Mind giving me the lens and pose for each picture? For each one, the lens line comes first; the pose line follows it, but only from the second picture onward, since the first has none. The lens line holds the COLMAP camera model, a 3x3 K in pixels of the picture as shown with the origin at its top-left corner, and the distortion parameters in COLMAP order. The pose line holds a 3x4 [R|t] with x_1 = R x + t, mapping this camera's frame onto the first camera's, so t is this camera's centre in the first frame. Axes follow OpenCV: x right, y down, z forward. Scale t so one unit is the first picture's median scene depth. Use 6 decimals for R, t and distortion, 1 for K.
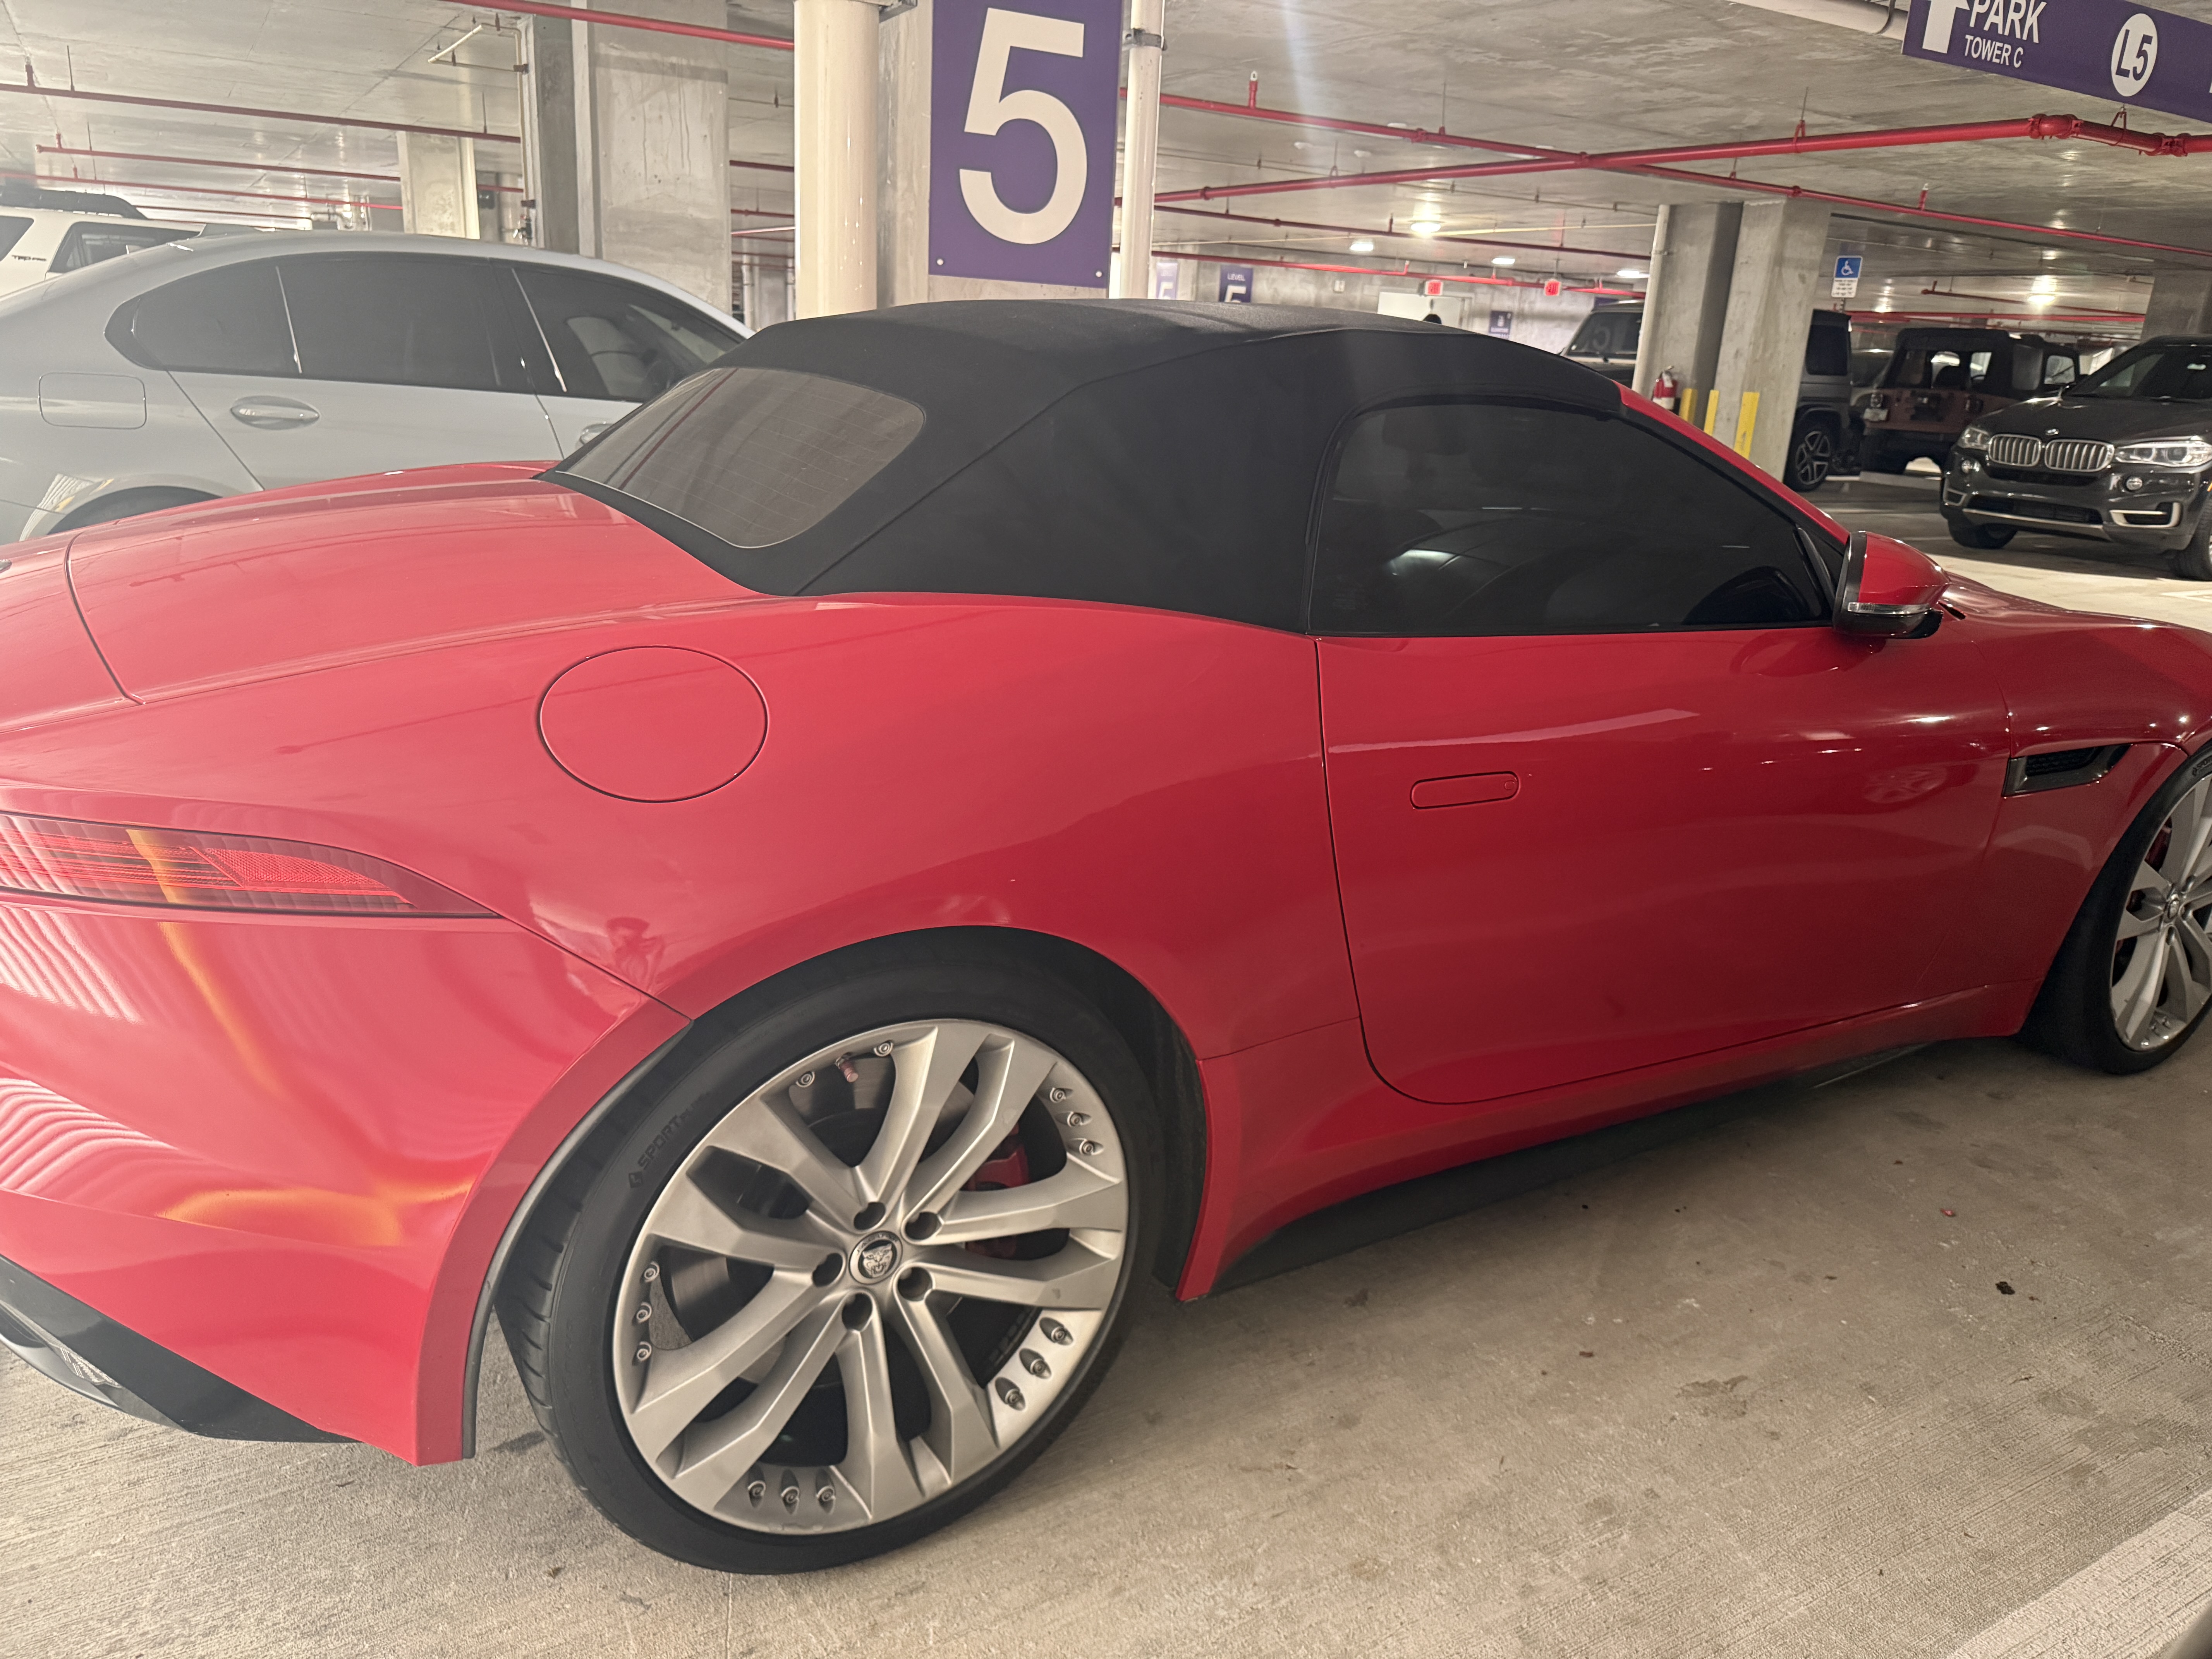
lens RADIAL K [[1593.7, 0, 1106.0], [0, 1593.7, 829.5], [0, 0, 1]] dist [0.010838, -0.011863]
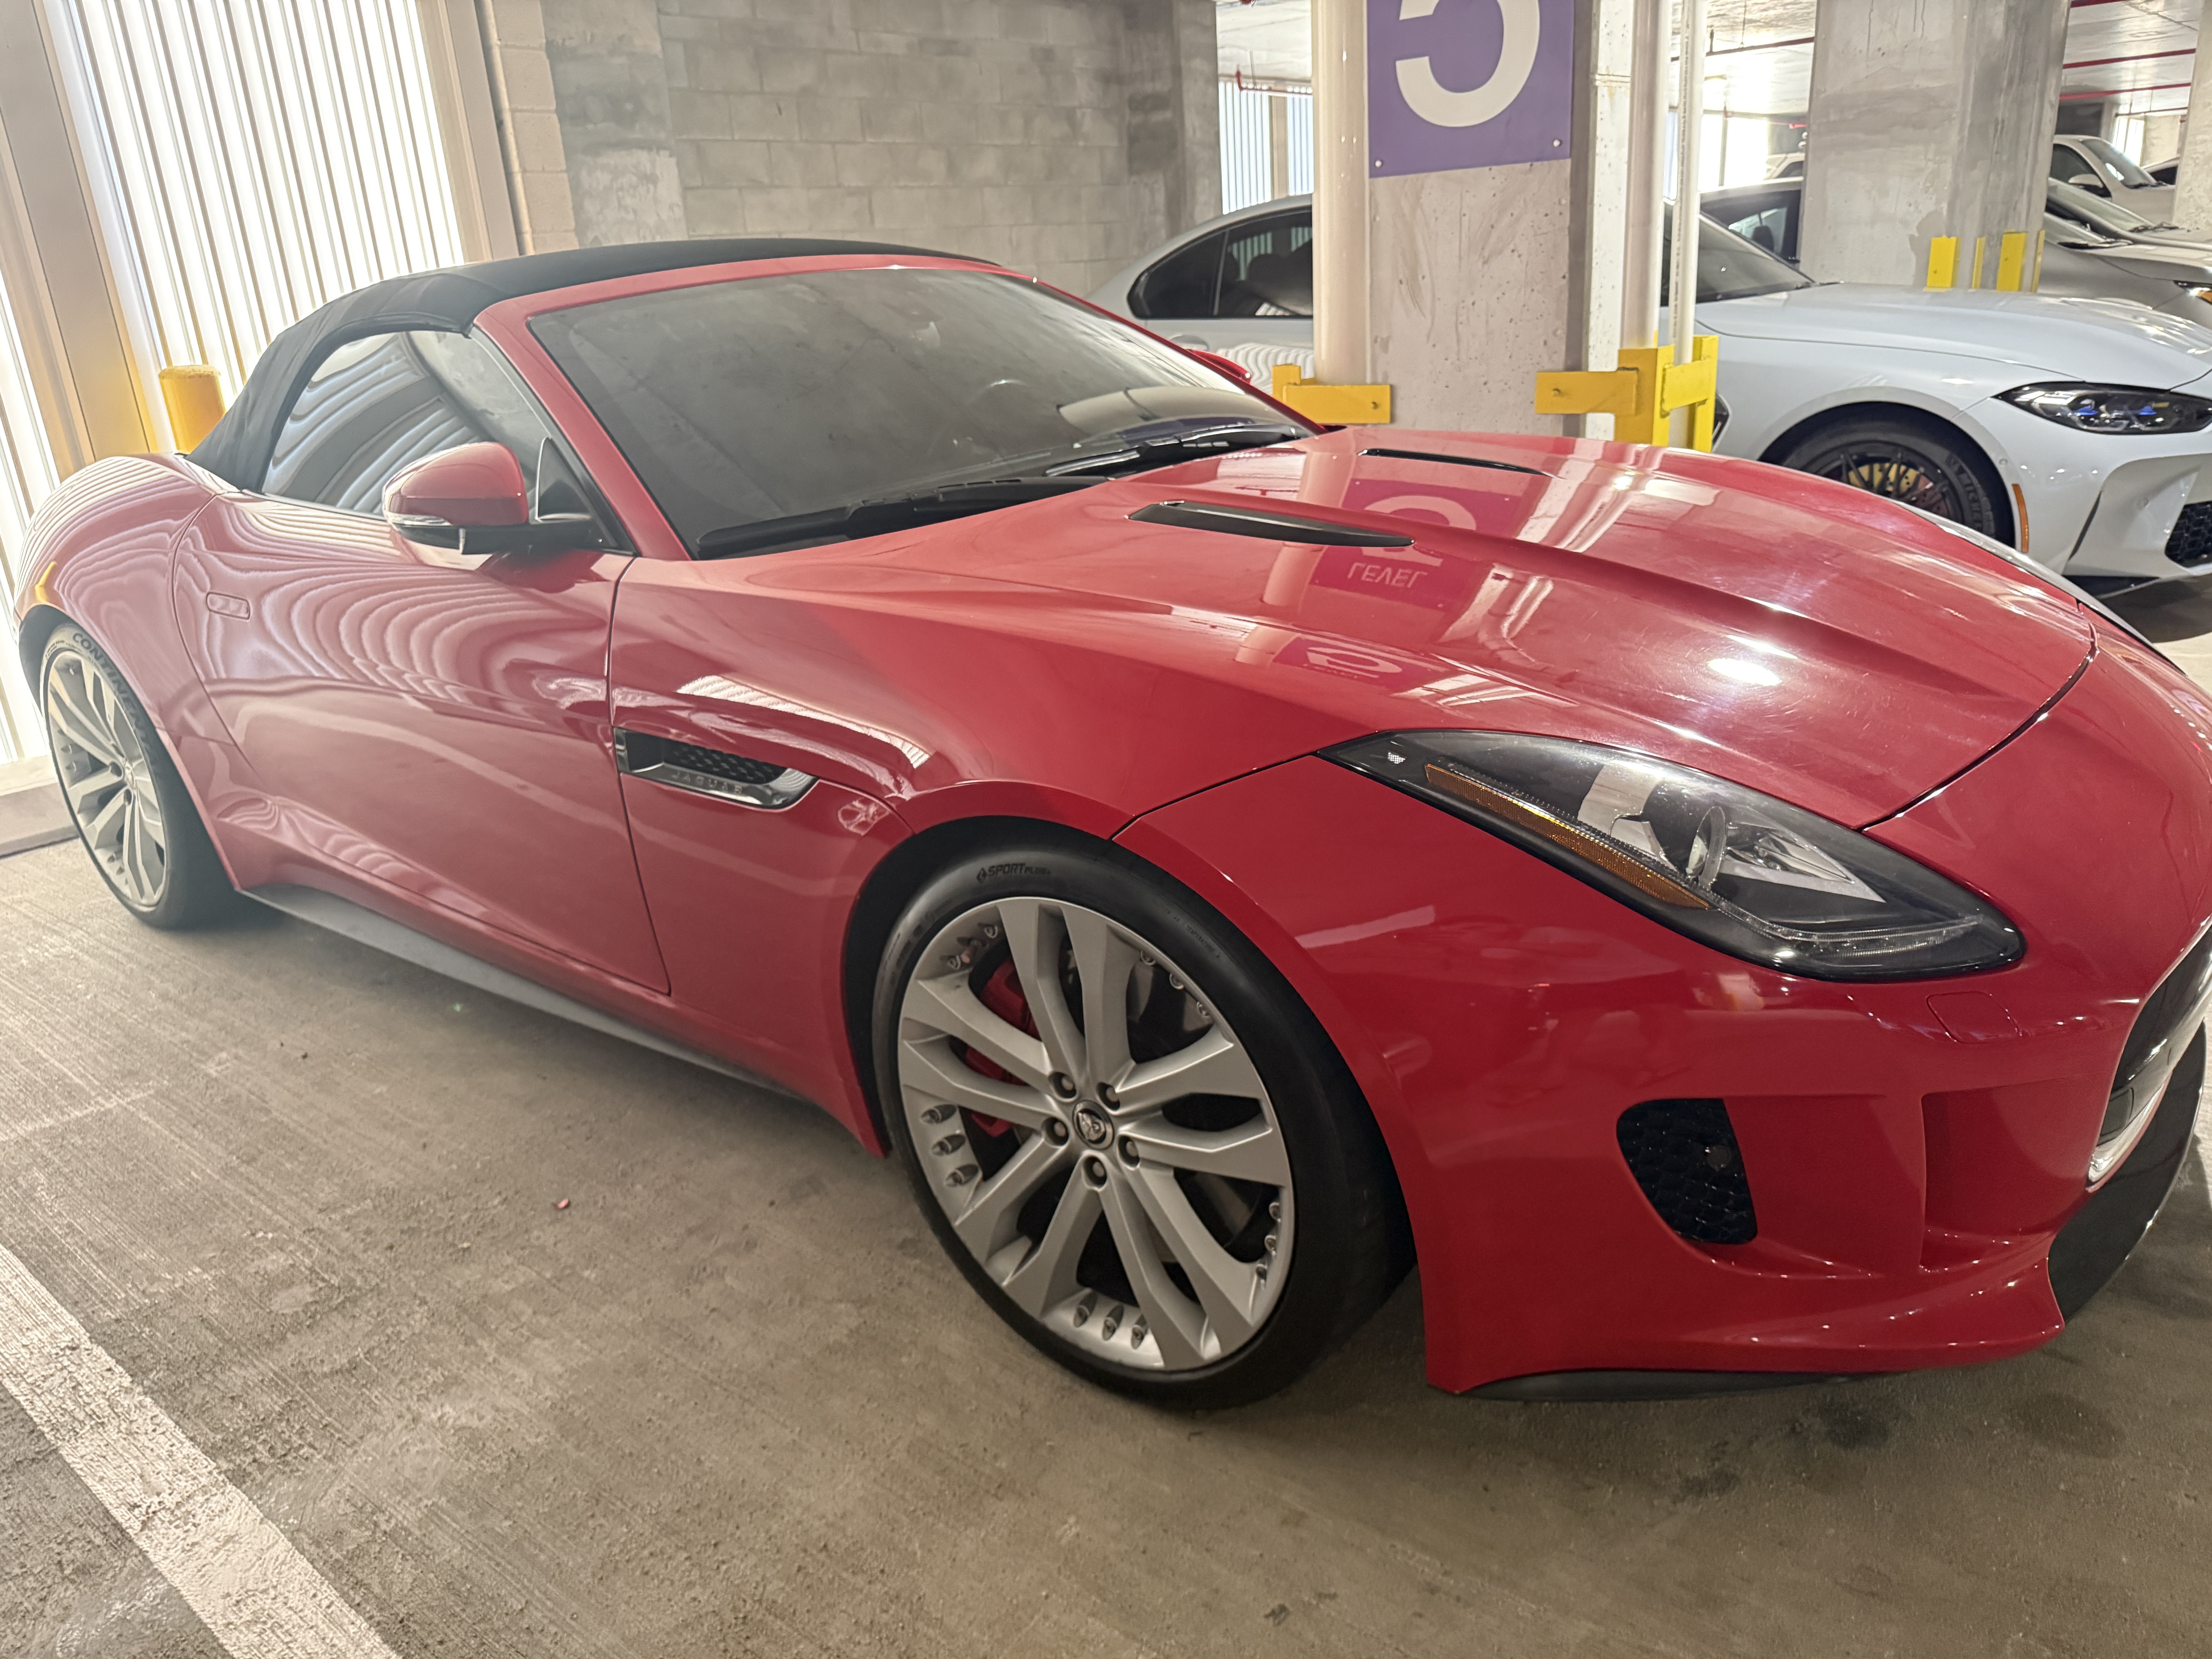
lens RADIAL K [[1593.7, 0, 1106.0], [0, 1593.7, 829.5], [0, 0, 1]] dist [0.010838, -0.011863]
pose [[0.318803, 0.245858, -0.915379, 0.504837], [-0.201860, 0.961227, 0.187870, -0.070841], [0.926076, 0.124885, 0.356071, 0.336917]]
